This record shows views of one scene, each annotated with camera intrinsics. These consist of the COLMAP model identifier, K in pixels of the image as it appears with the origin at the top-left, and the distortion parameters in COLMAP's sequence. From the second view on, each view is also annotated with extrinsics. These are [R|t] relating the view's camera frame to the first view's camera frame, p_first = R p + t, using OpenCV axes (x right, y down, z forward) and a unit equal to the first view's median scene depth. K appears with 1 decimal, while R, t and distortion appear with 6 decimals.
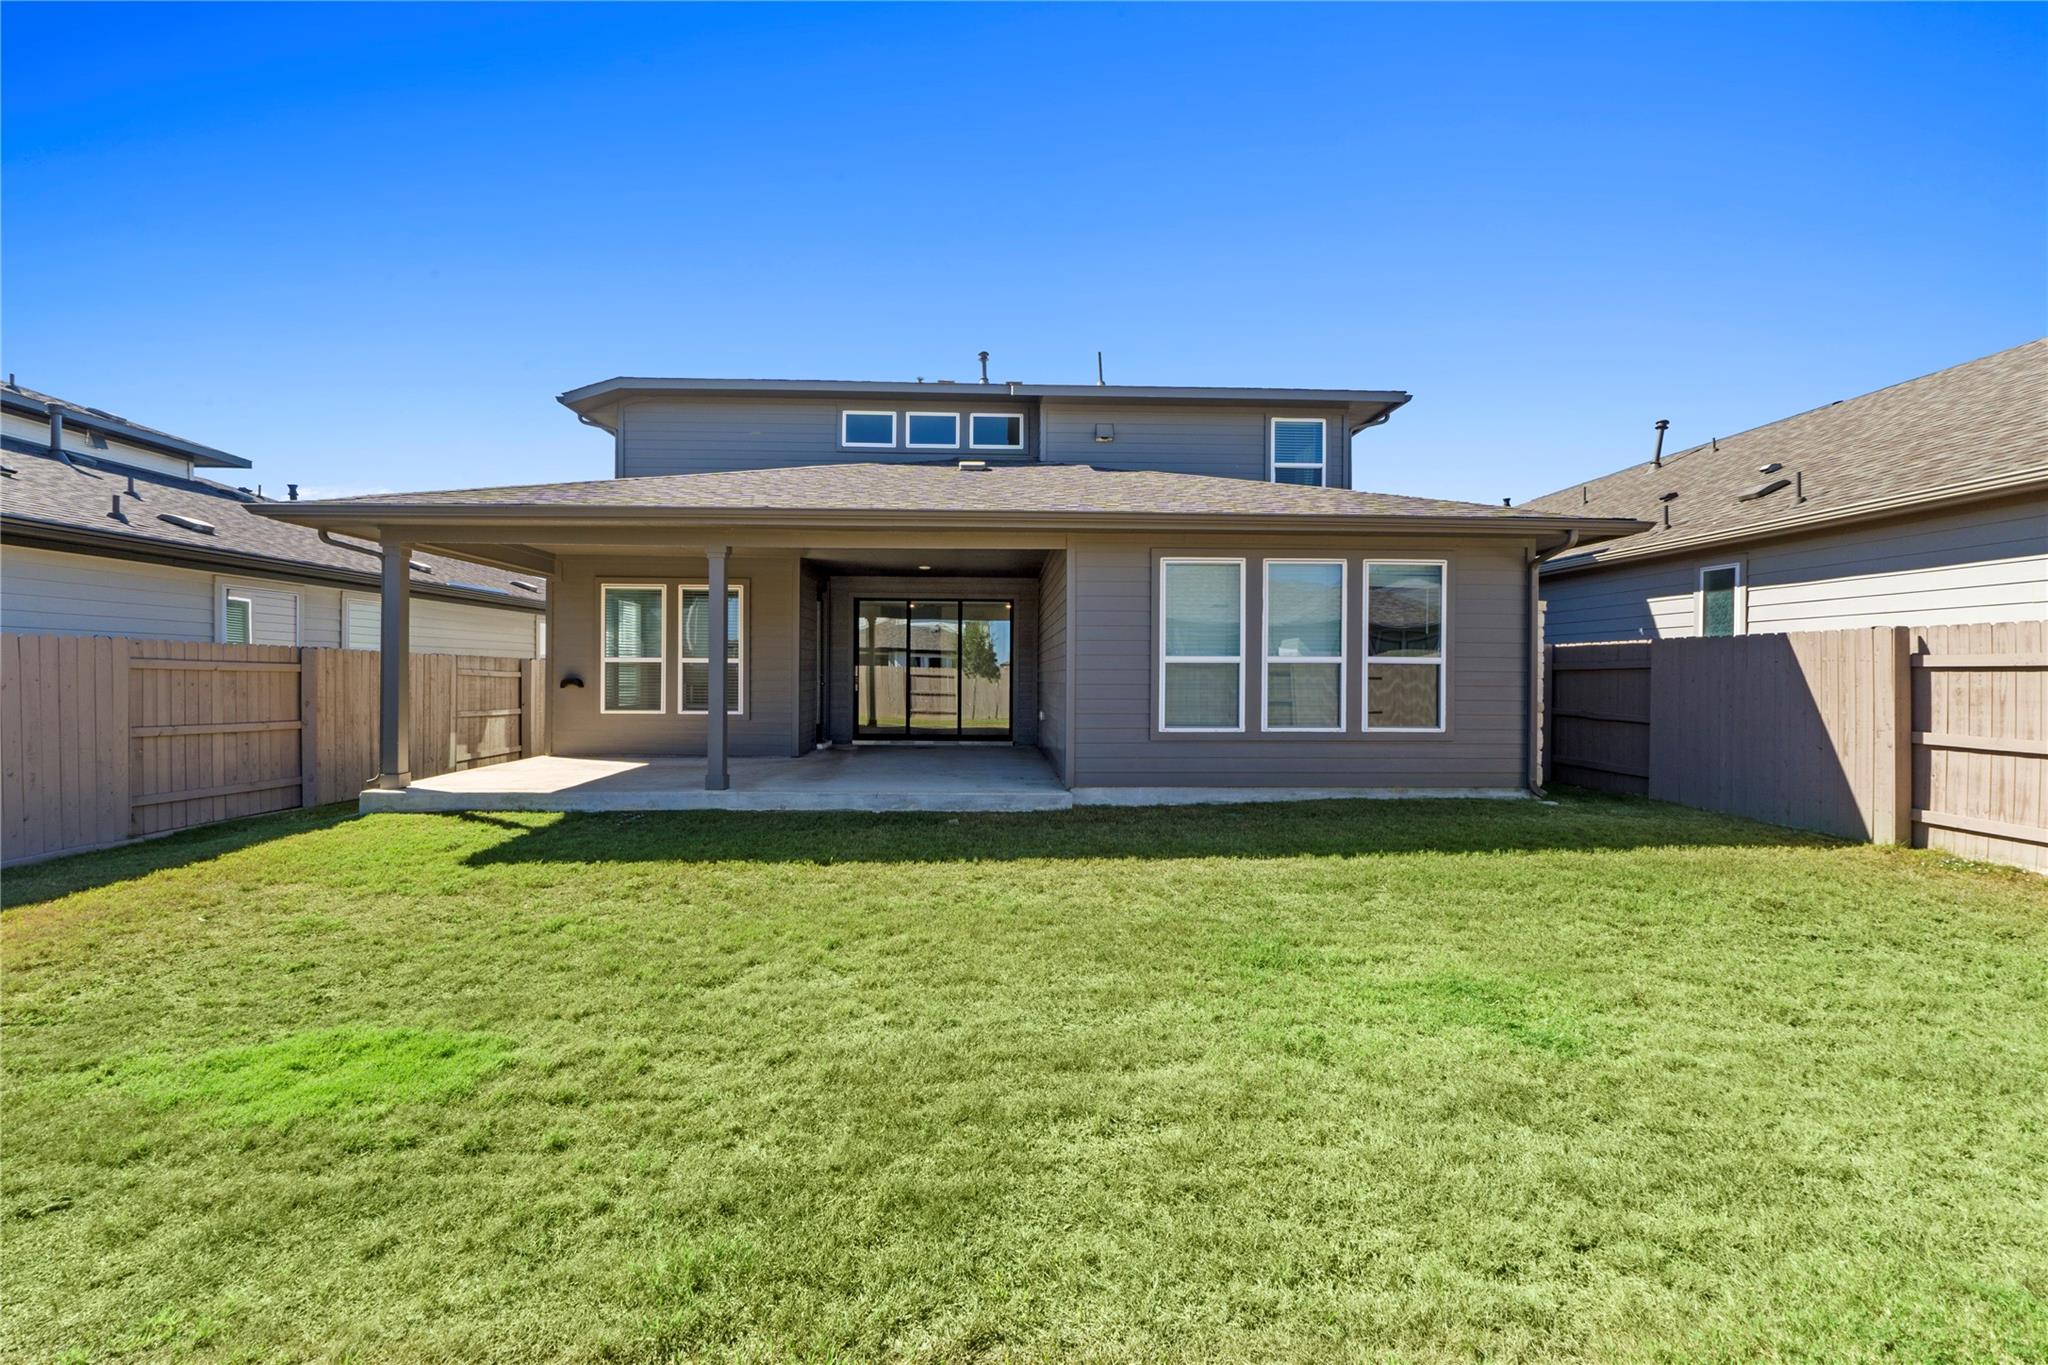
lens RADIAL K [[872.9, 0, 1017.9], [0, 872.9, 679.1], [0, 0, 1]] dist [-0.008427, 0.000782]
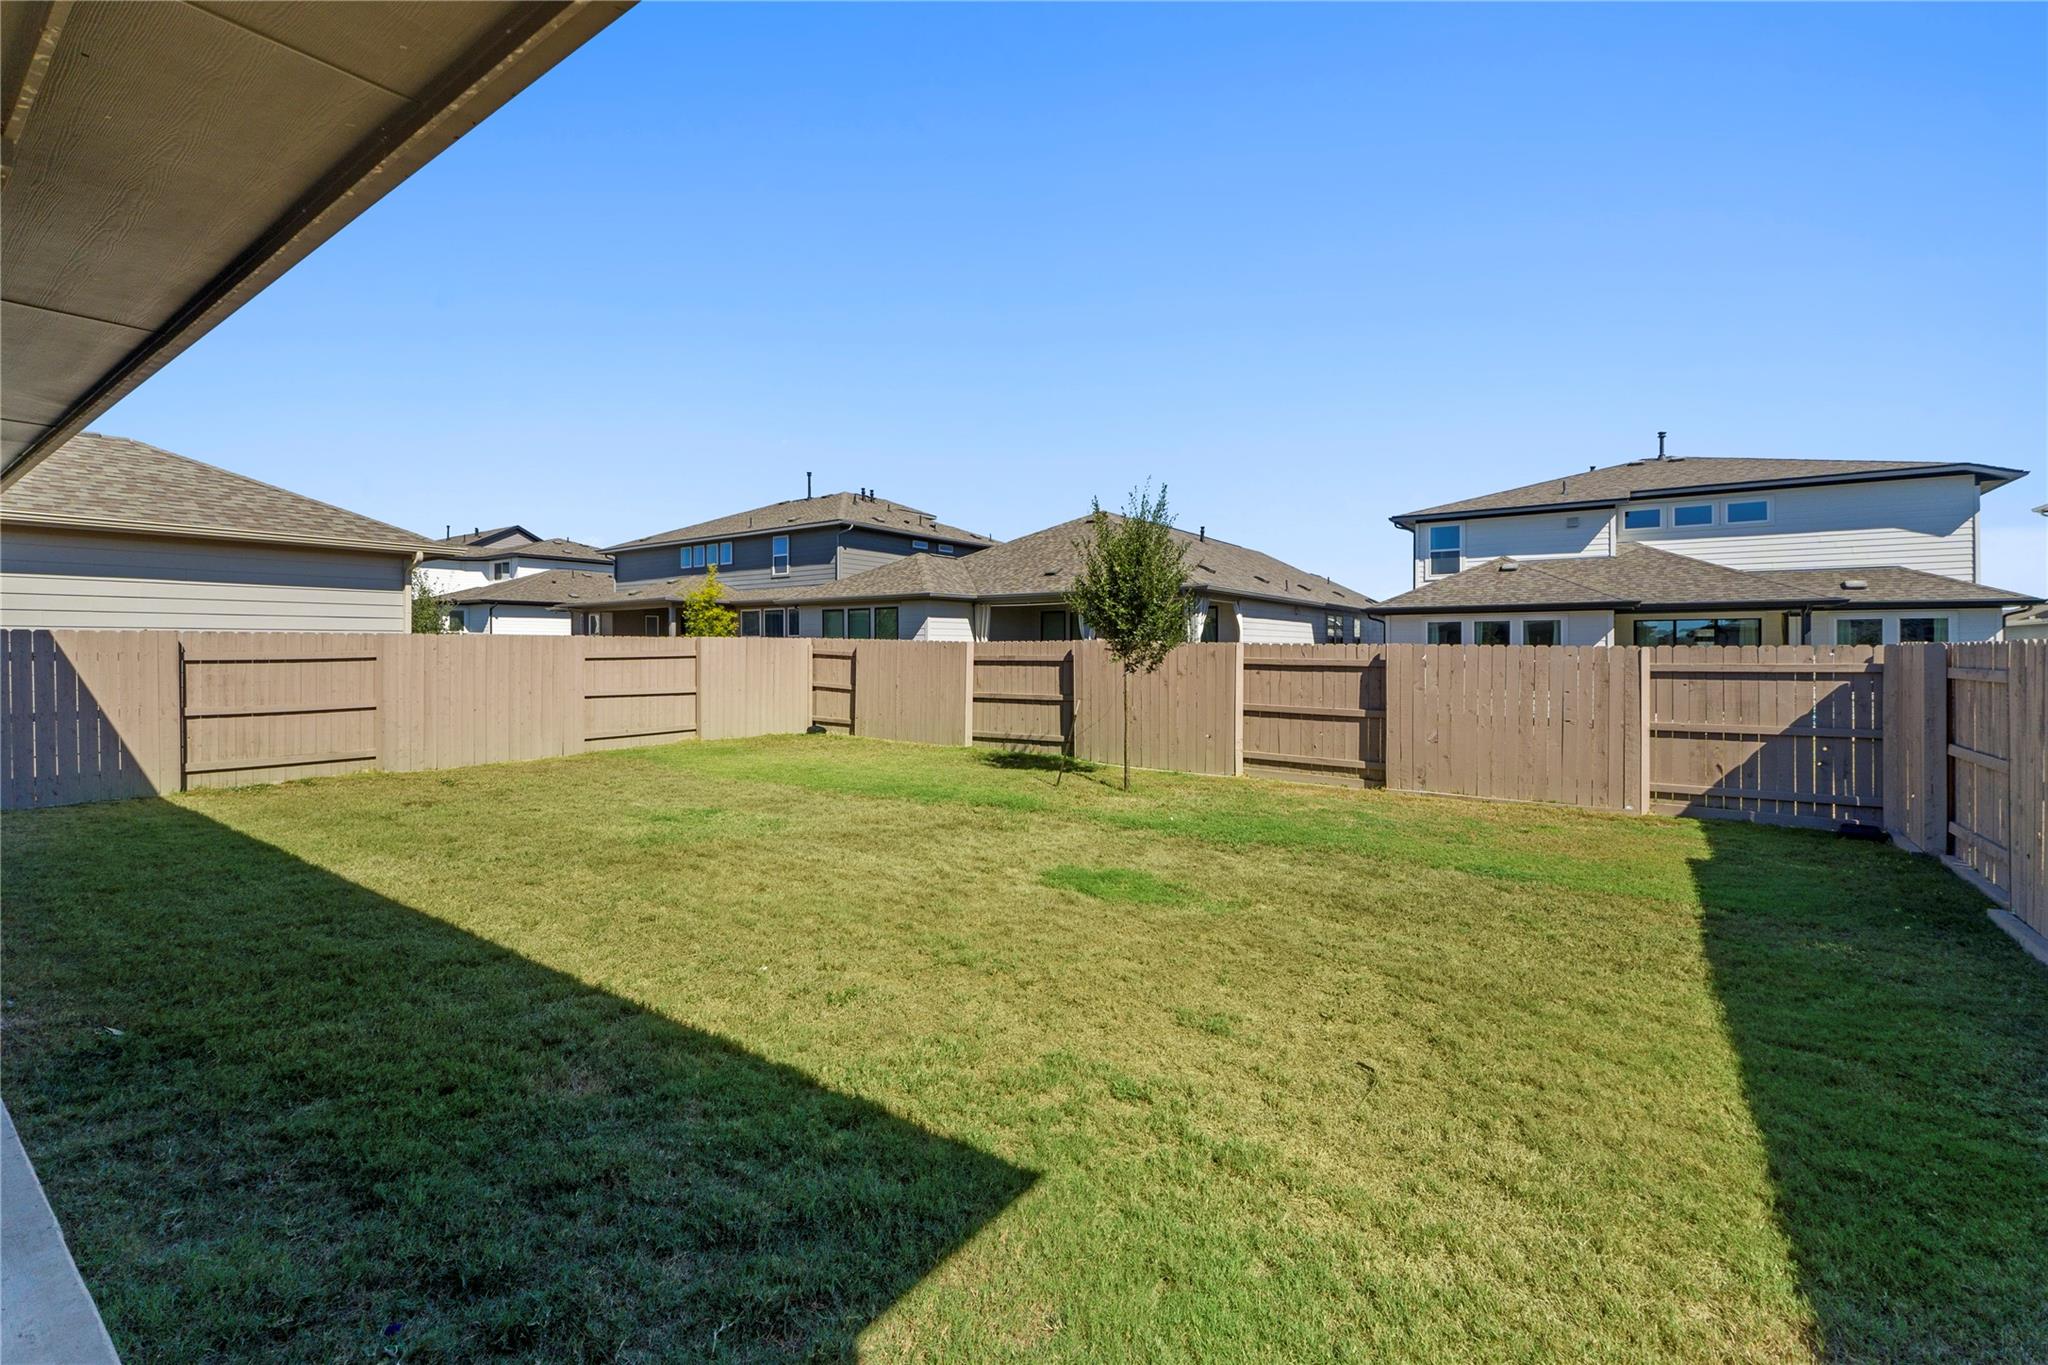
lens RADIAL K [[872.9, 0, 1022.2], [0, 872.9, 647.4], [0, 0, 1]] dist [-0.008427, 0.000782]
pose [[-0.801212, -0.002643, 0.598375, -0.648174], [-0.000764, 0.999994, 0.003393, -0.030136], [-0.598380, 0.002261, -0.801209, 0.987198]]
